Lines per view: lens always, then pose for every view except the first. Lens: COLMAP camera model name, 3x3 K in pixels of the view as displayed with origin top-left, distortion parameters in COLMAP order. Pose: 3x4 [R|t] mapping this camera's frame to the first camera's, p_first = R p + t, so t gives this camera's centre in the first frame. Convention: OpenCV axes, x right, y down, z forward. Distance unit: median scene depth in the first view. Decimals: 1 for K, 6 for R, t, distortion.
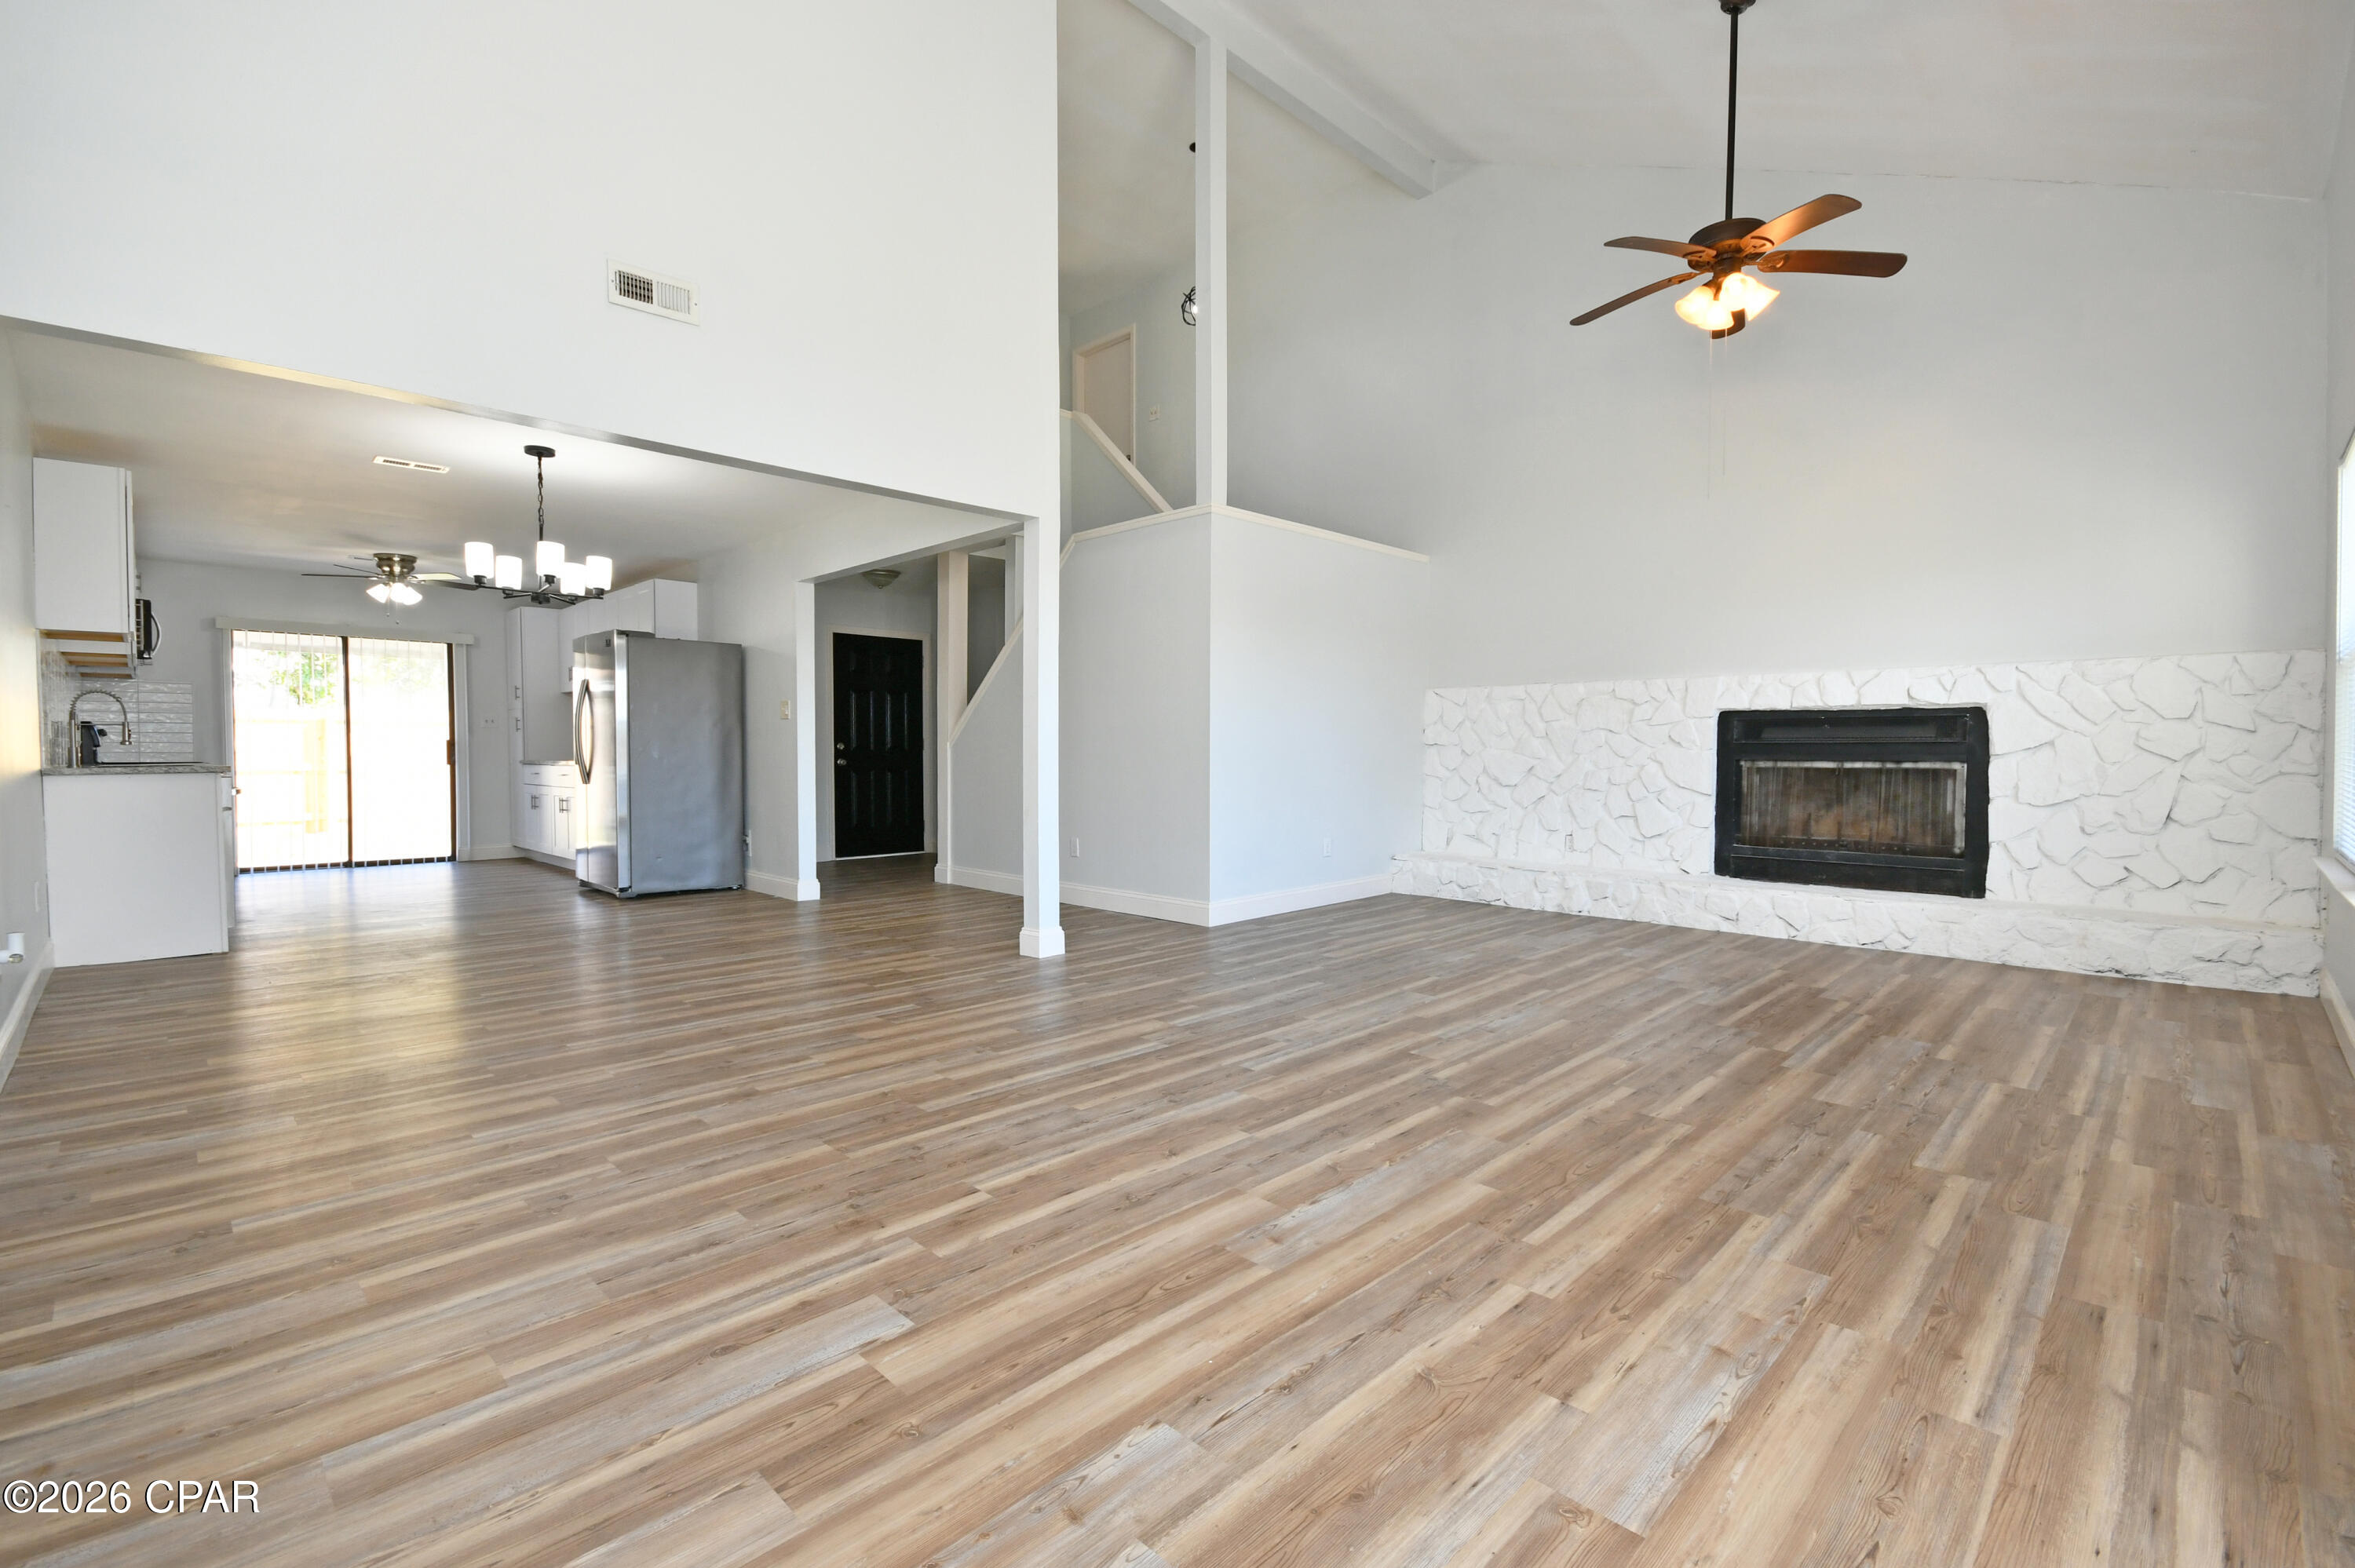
lens RADIAL K [[1073.3, 0, 1179.0], [0, 1073.3, 787.1], [0, 0, 1]] dist [-0.004292, -0.001195]
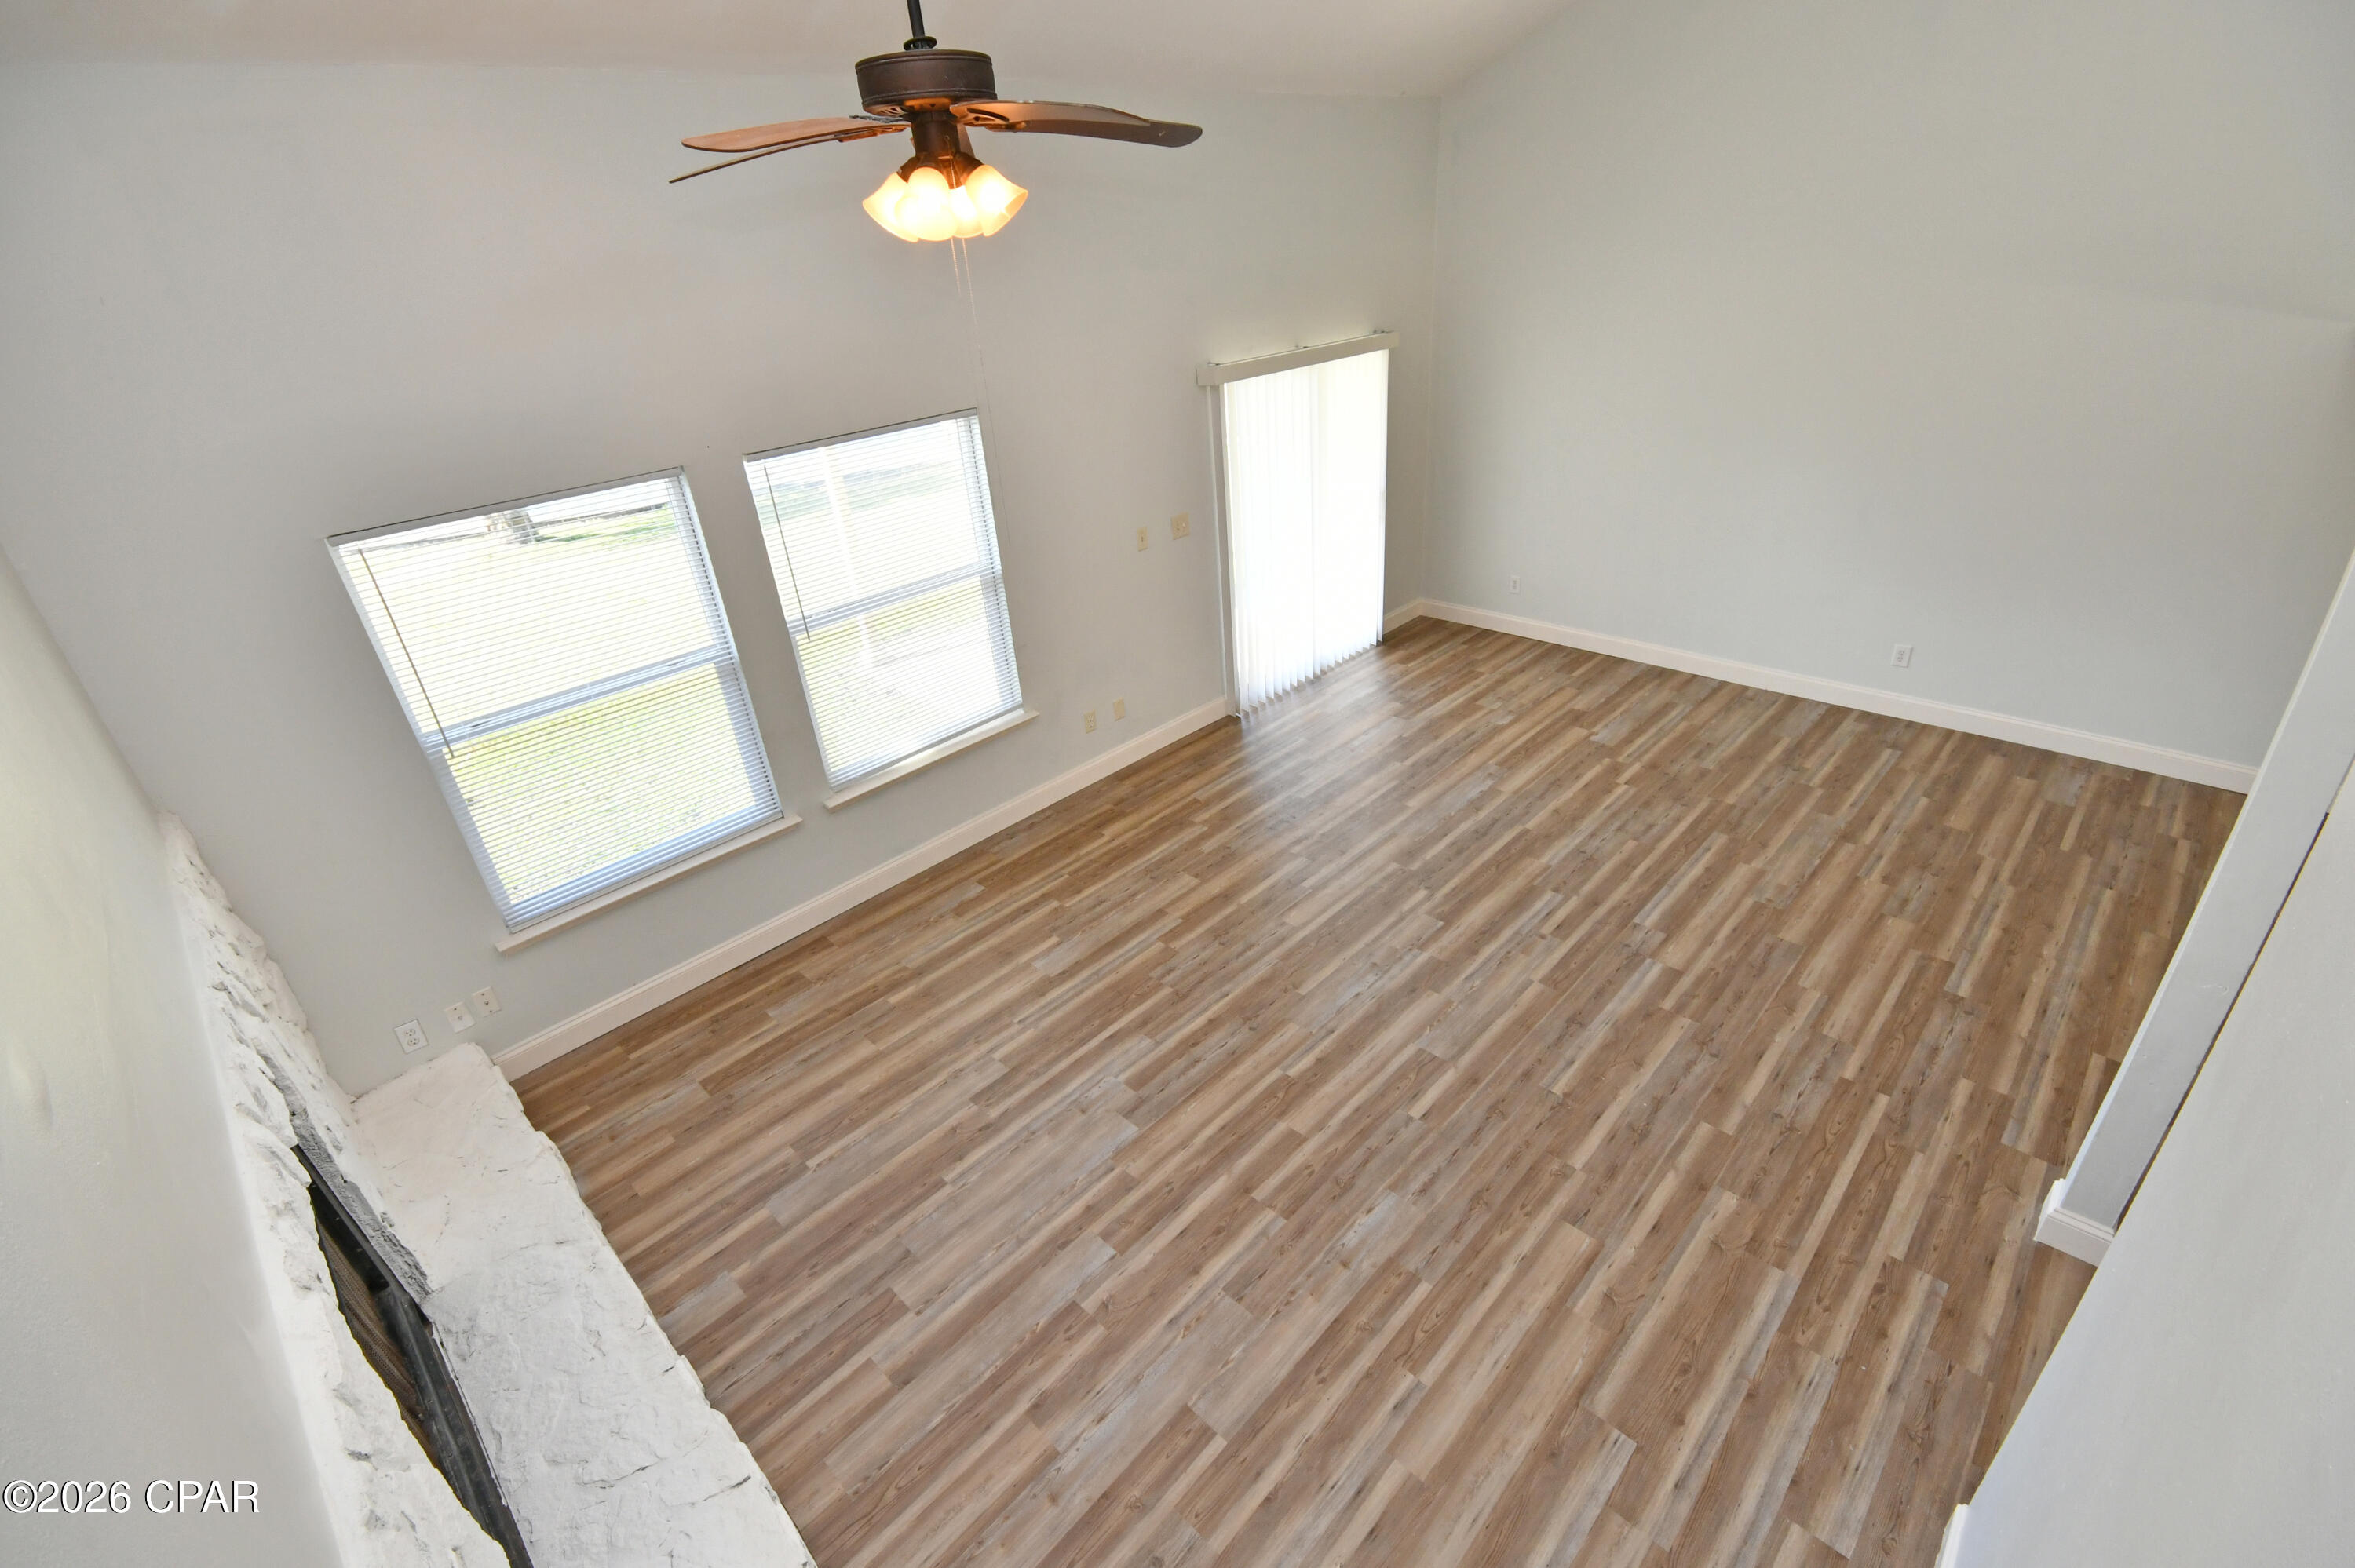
lens RADIAL K [[1073.3, 0, 1179.4], [0, 1073.3, 792.5], [0, 0, 1]] dist [-0.004292, -0.001195]
pose [[-0.997677, 0.064036, 0.023226, 0.651886], [0.067113, 0.865705, 0.496036, -0.747313], [0.011658, 0.496442, -0.867992, 2.694430]]
